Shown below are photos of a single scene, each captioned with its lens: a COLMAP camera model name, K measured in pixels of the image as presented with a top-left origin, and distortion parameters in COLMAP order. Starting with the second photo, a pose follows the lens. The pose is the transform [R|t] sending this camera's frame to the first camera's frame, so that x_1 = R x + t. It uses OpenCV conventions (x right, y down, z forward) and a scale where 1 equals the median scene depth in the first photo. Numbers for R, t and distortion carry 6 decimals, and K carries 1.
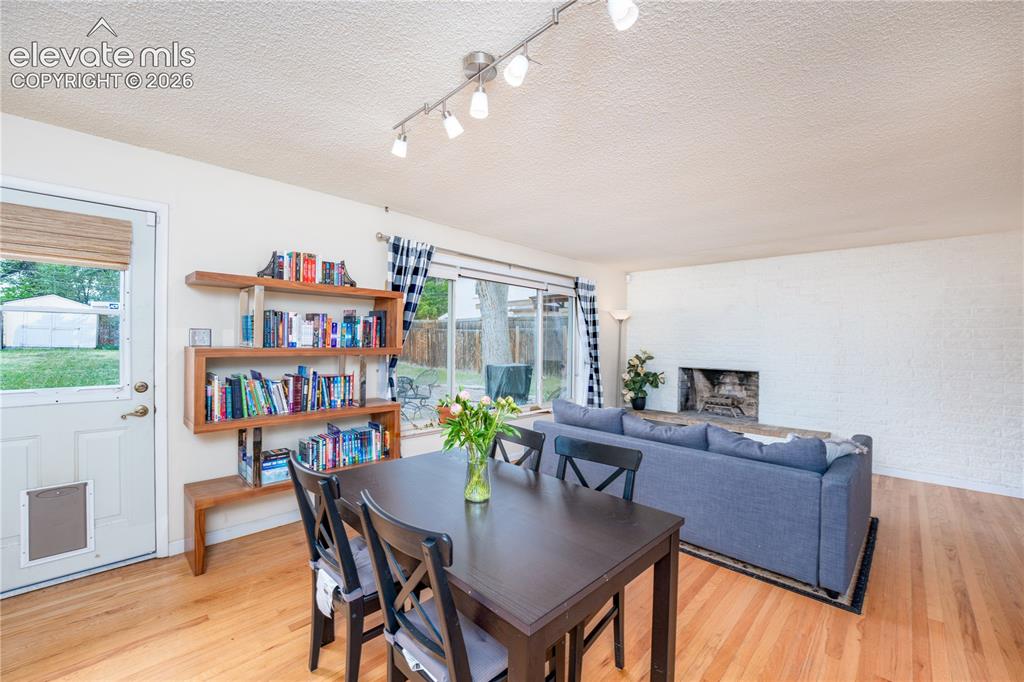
lens RADIAL K [[420.1, 0, 512.0], [0, 420.1, 341.0], [0, 0, 1]] dist [-0.000331, 0.000152]
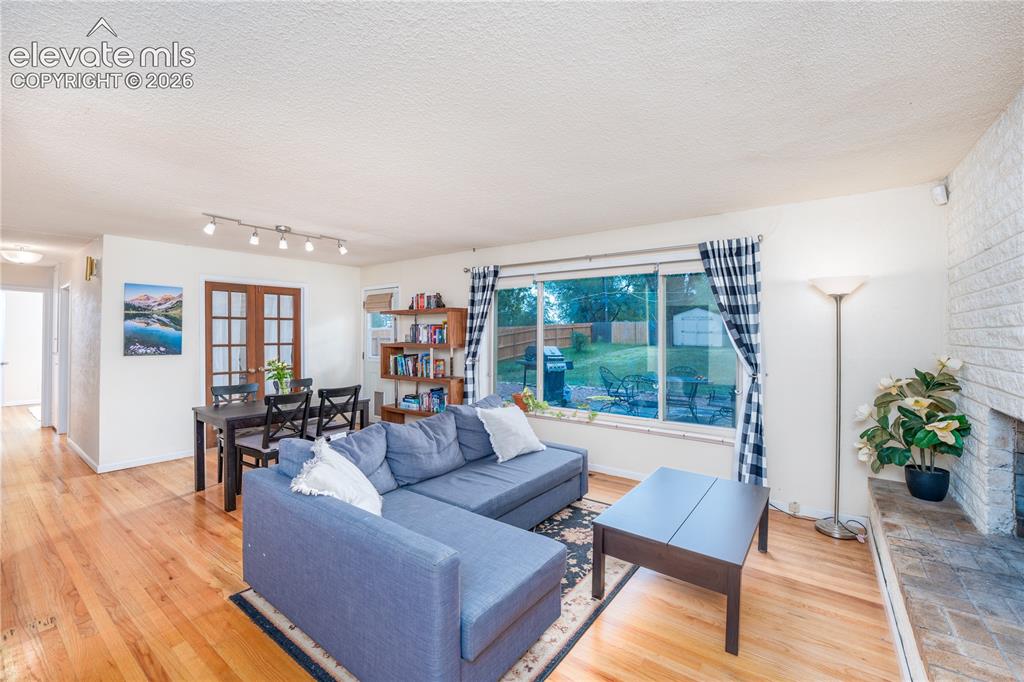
lens RADIAL K [[429.5, 0, 512.0], [0, 429.5, 341.0], [0, 0, 1]] dist [-0.000168, -0.000040]
pose [[0.109681, 0.005632, -0.993951, 1.377282], [-0.000347, 0.999984, 0.005628, -0.003983], [0.993967, -0.000273, 0.109681, 1.106467]]
